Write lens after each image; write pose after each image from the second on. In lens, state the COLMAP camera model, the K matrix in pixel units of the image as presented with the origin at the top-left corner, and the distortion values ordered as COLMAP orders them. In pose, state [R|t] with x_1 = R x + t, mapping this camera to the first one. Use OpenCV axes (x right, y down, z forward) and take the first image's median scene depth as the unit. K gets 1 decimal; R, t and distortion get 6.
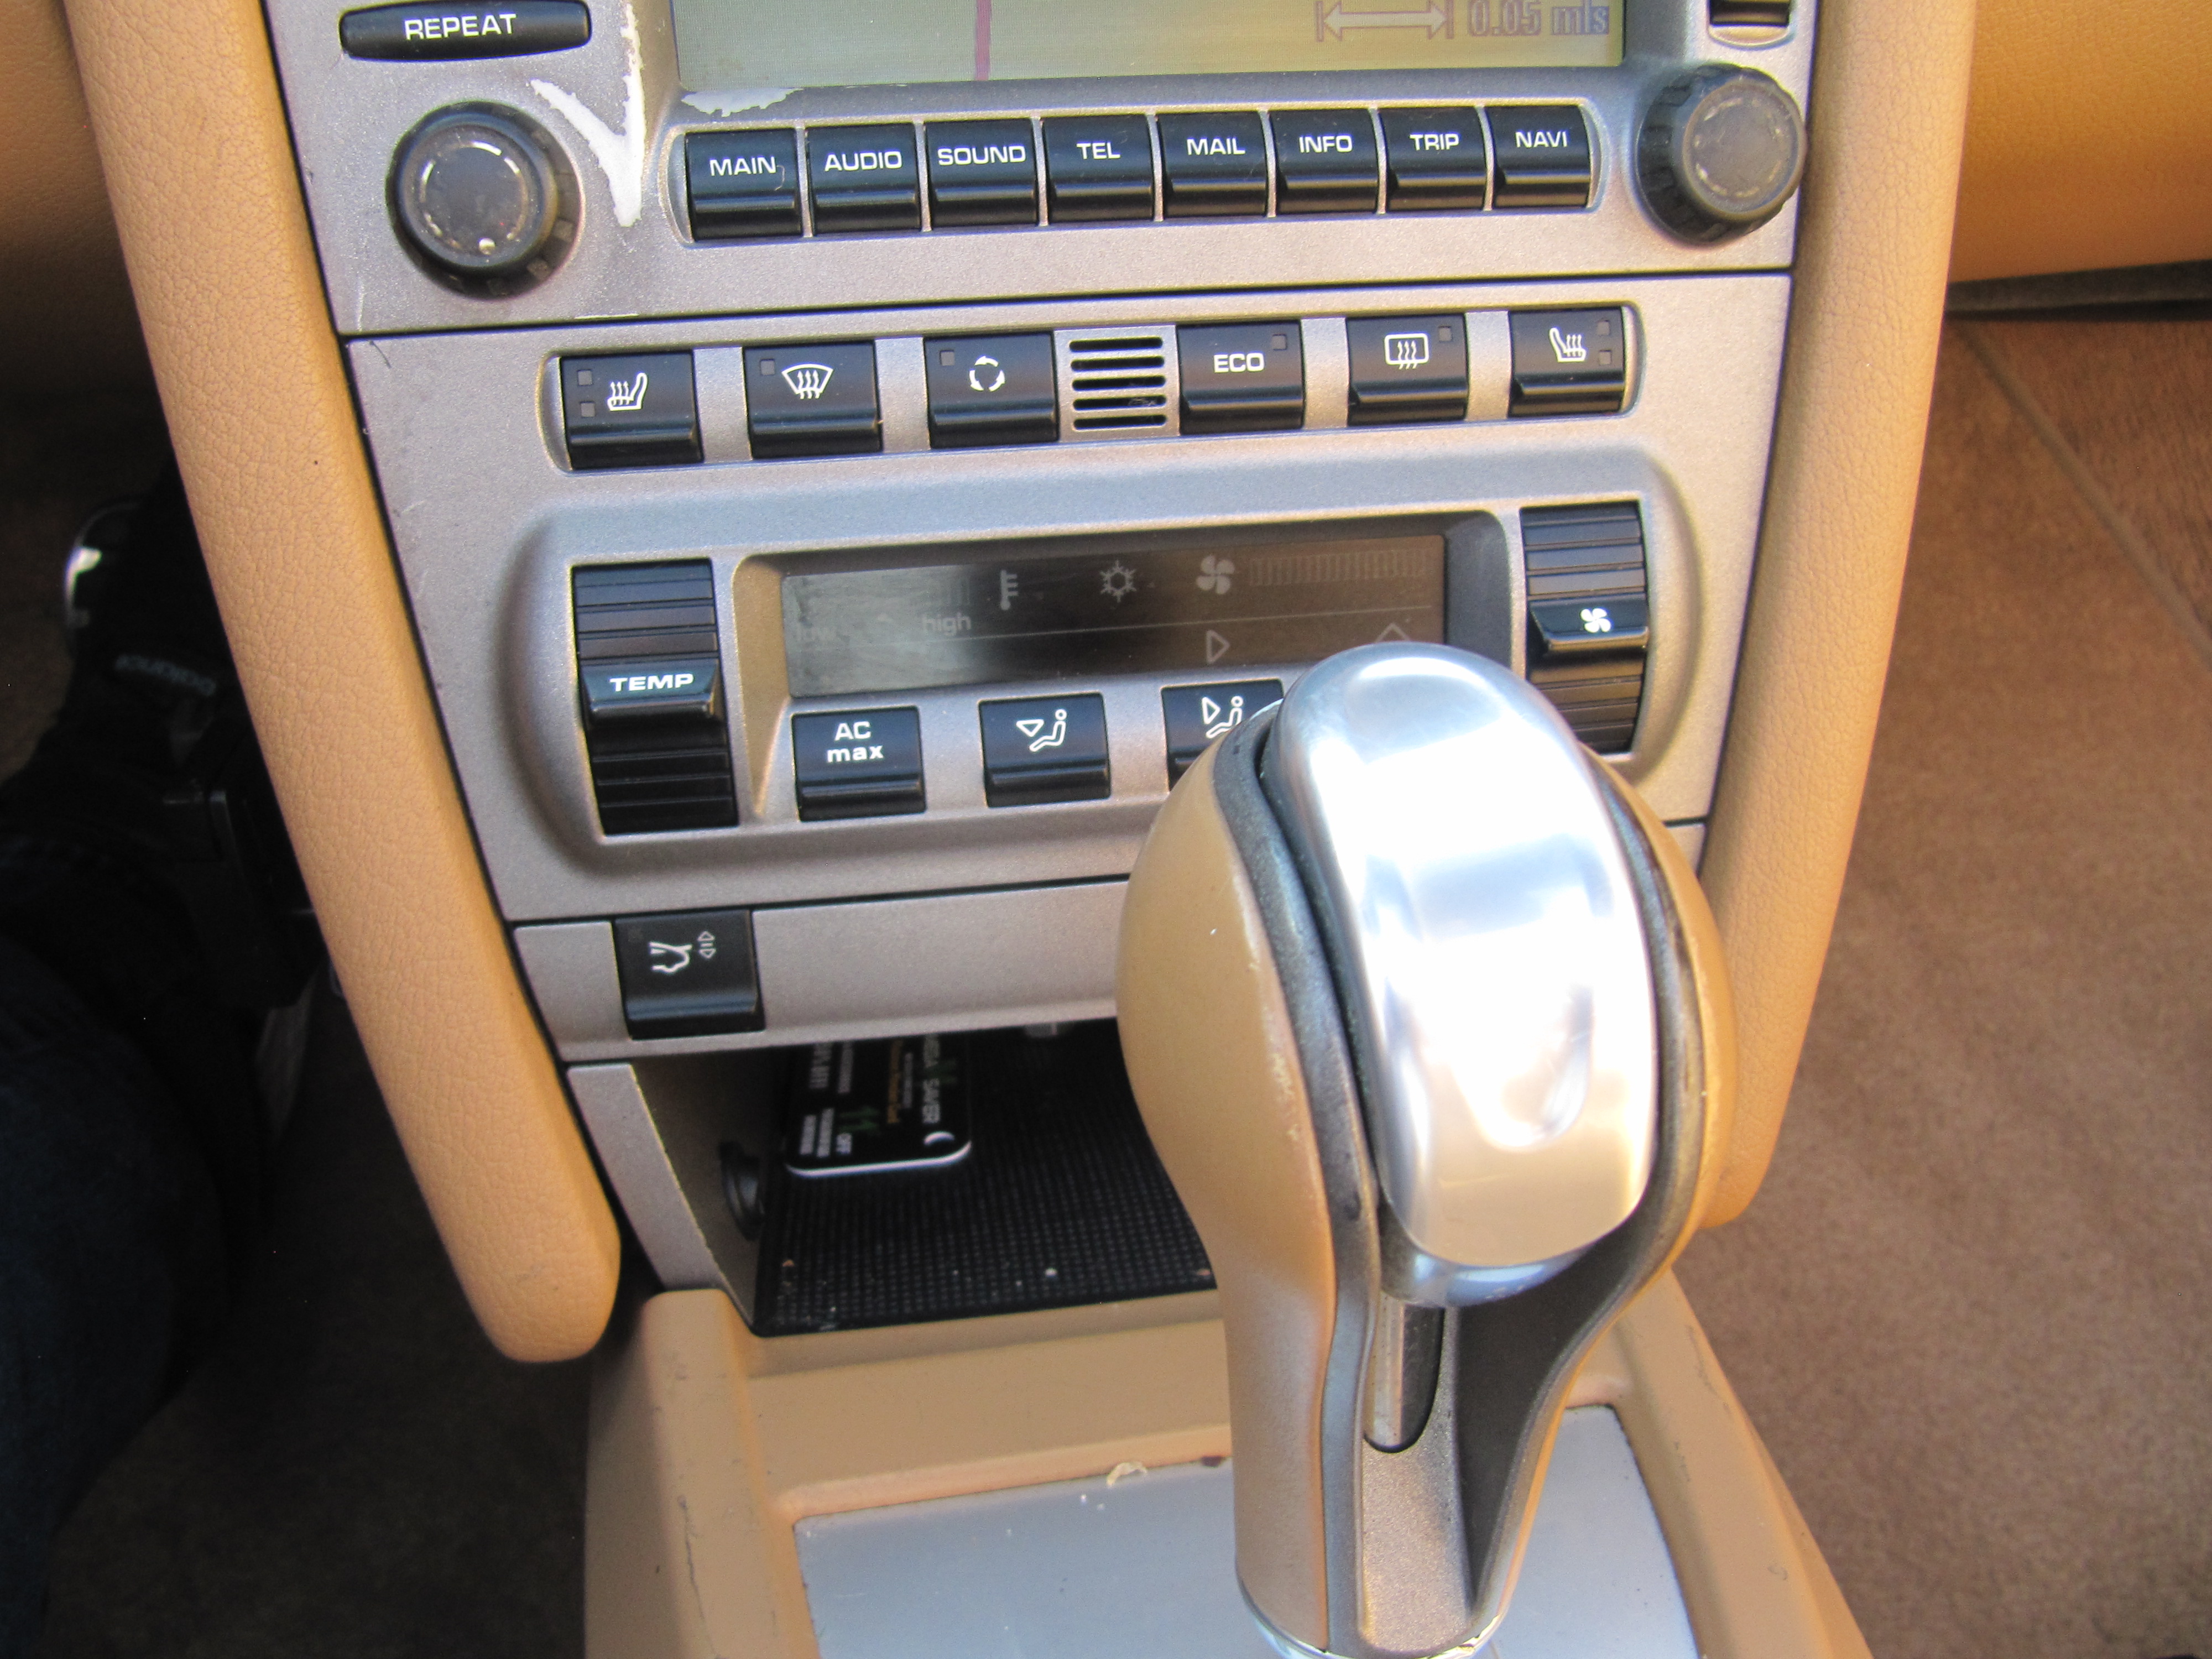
lens RADIAL K [[1814.6, 0, 1089.3], [0, 1814.6, 828.0], [0, 0, 1]] dist [-0.061294, 0.023534]
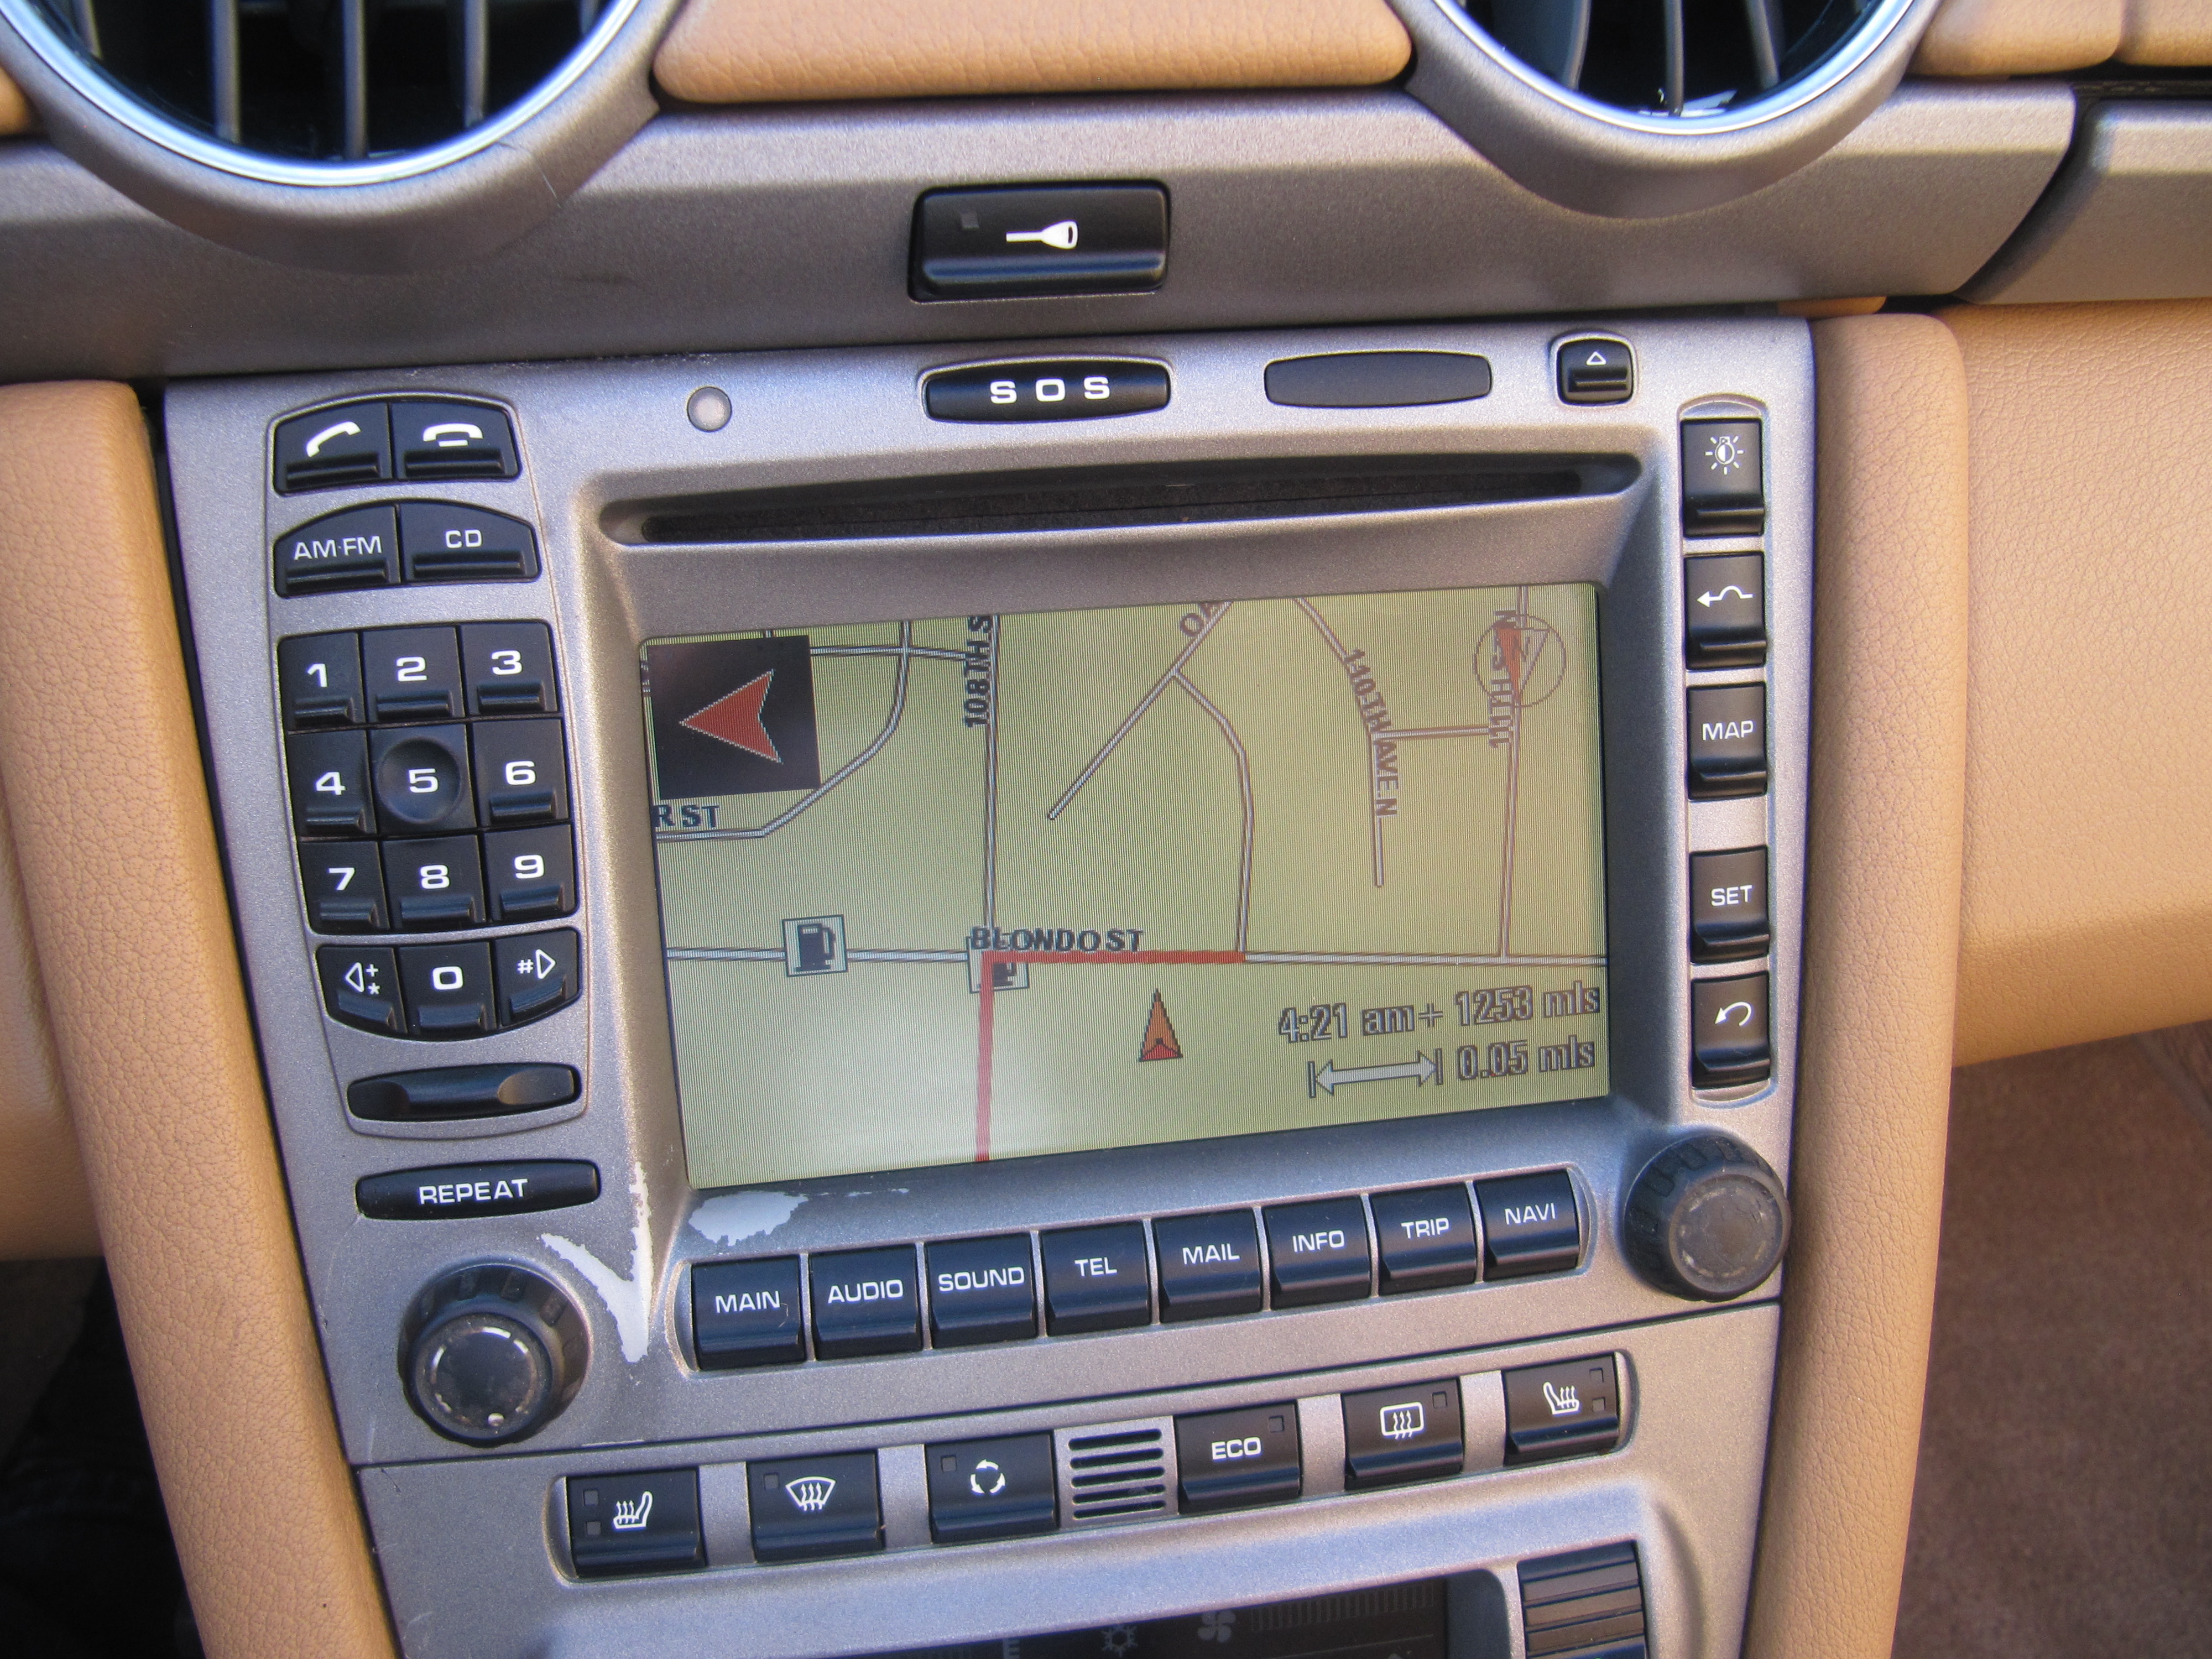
lens RADIAL K [[1814.6, 0, 1100.0], [0, 1814.6, 839.0], [0, 0, 1]] dist [-0.061294, 0.023534]
pose [[0.999964, -0.007864, -0.003304, 0.012114], [0.007359, 0.991197, -0.132190, -0.457306], [0.004315, 0.132161, 0.991219, -0.047068]]
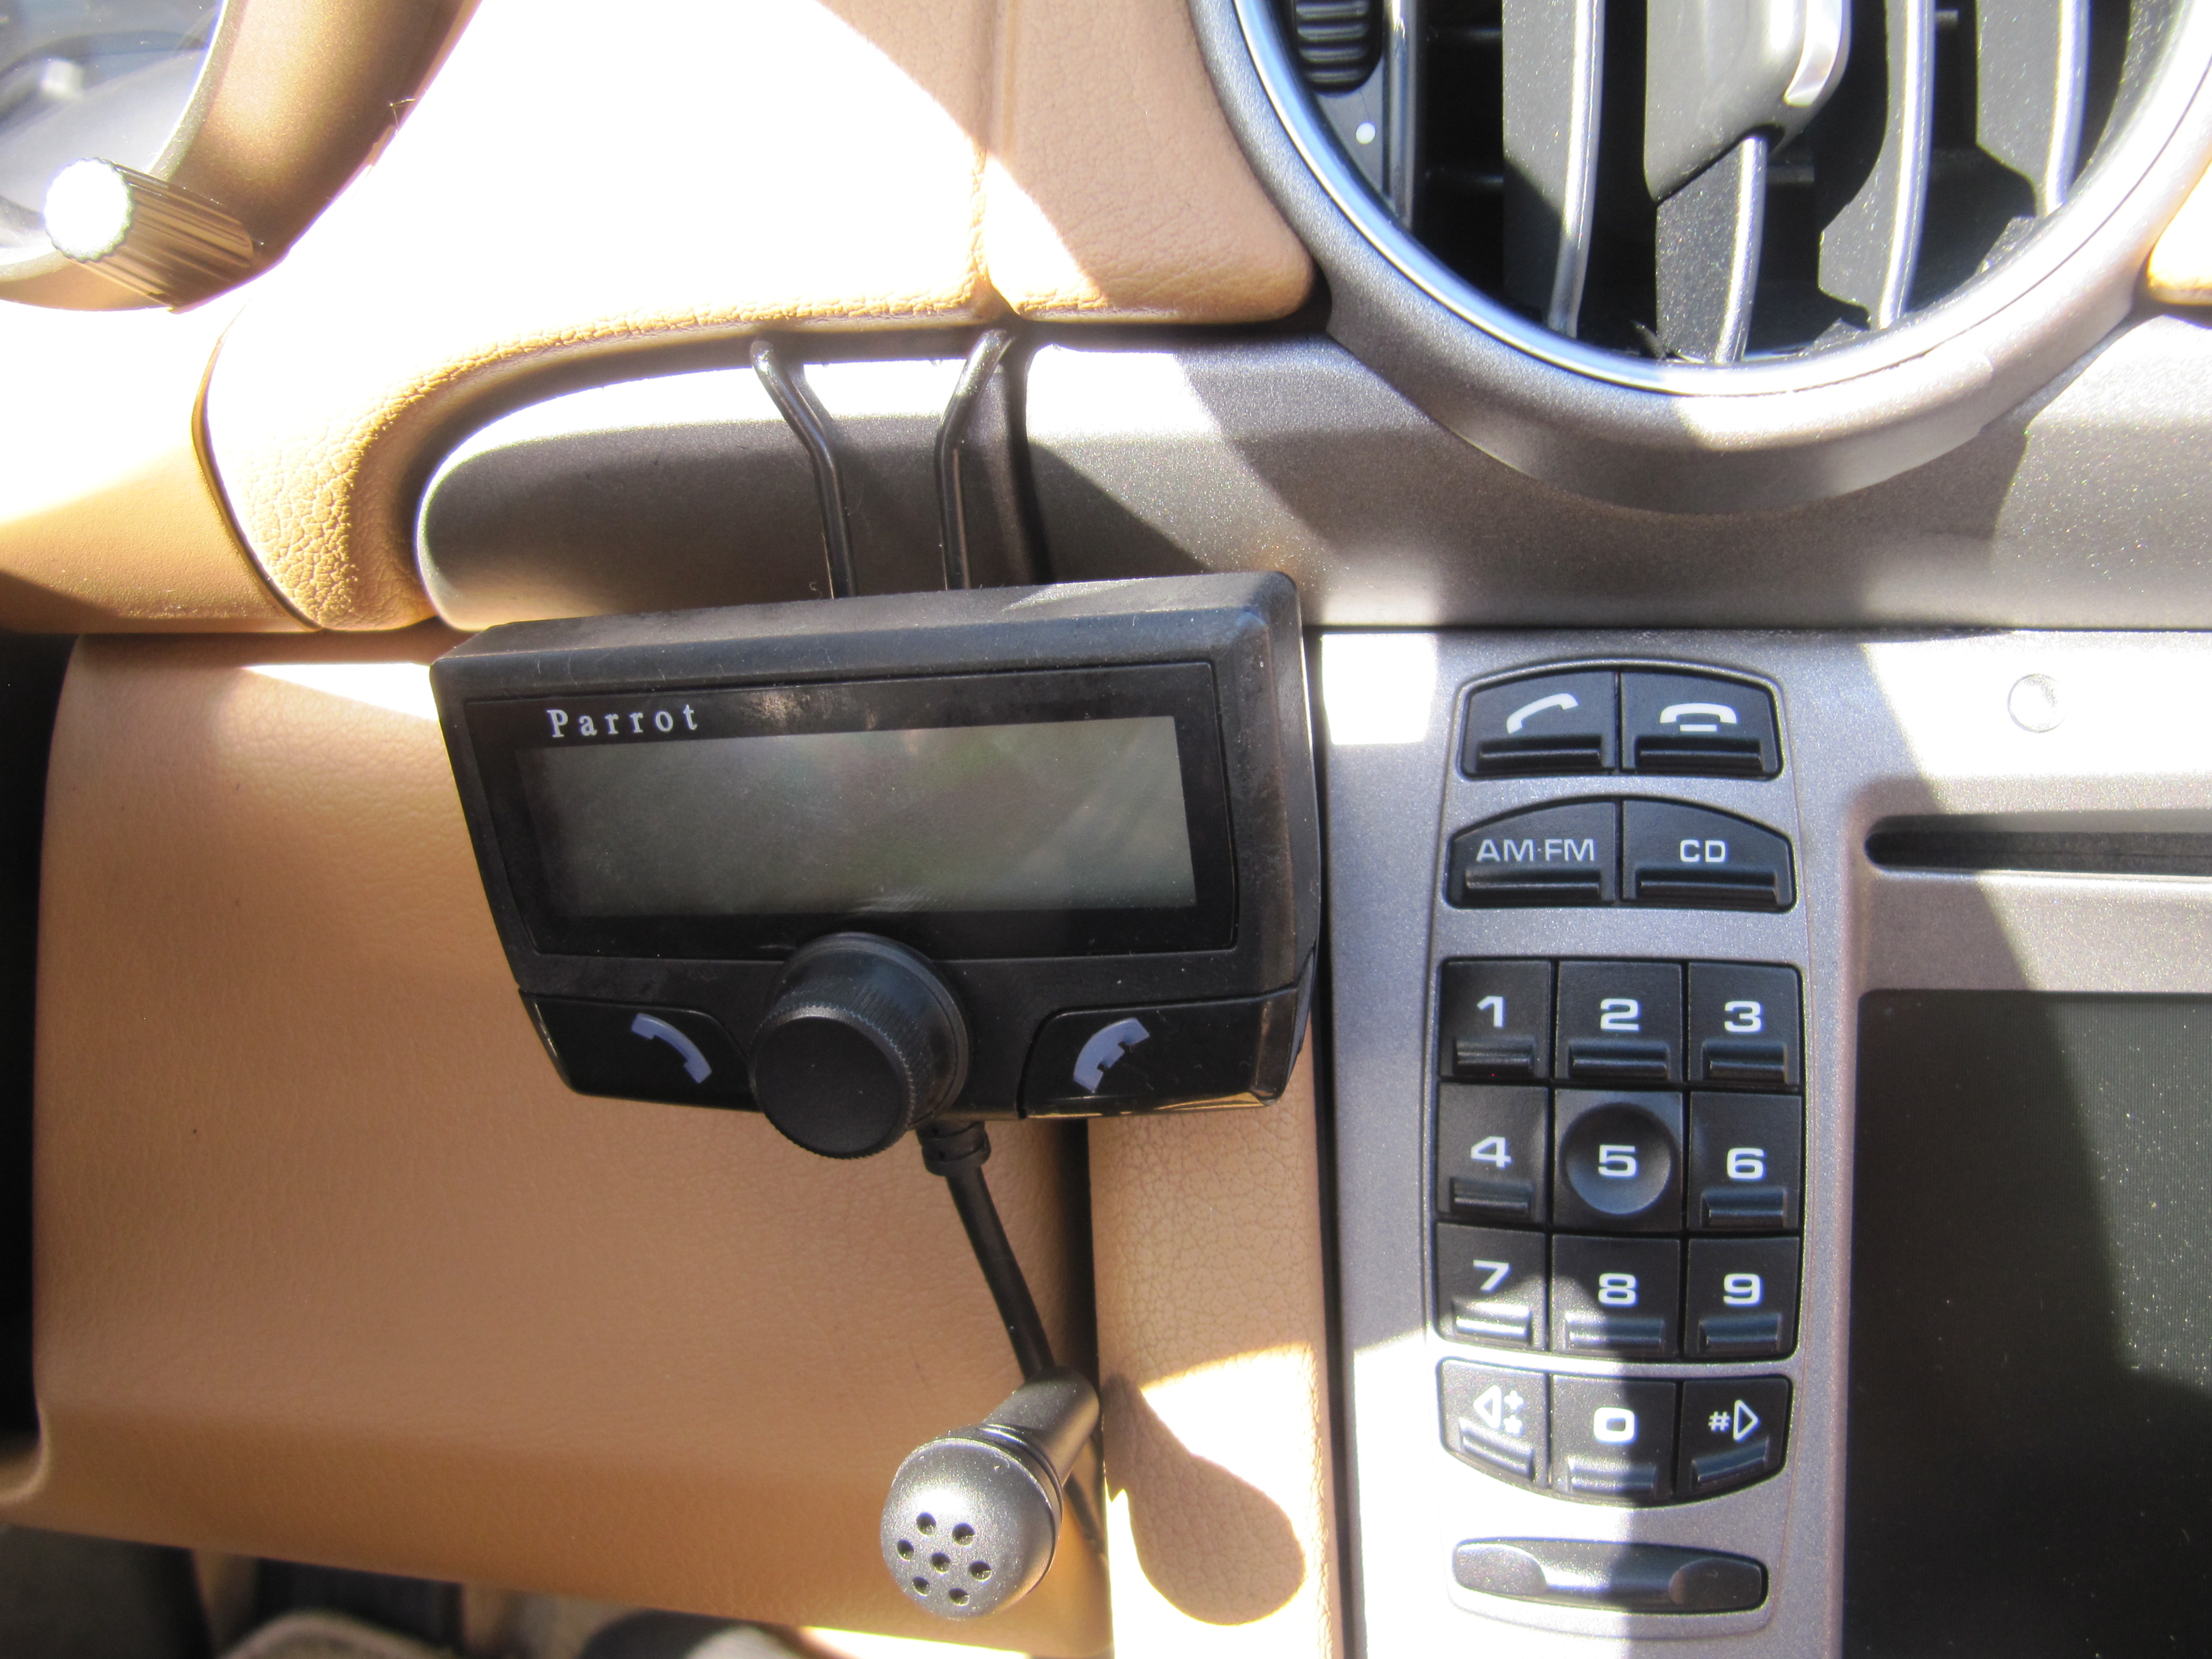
lens RADIAL K [[1814.6, 0, 1116.3], [0, 1814.6, 849.7], [0, 0, 1]] dist [-0.061294, 0.023534]
pose [[0.962360, 0.061875, -0.264642, -0.334288], [-0.129254, 0.960768, -0.245395, -0.527725], [0.239076, 0.270365, 0.932602, 0.120657]]
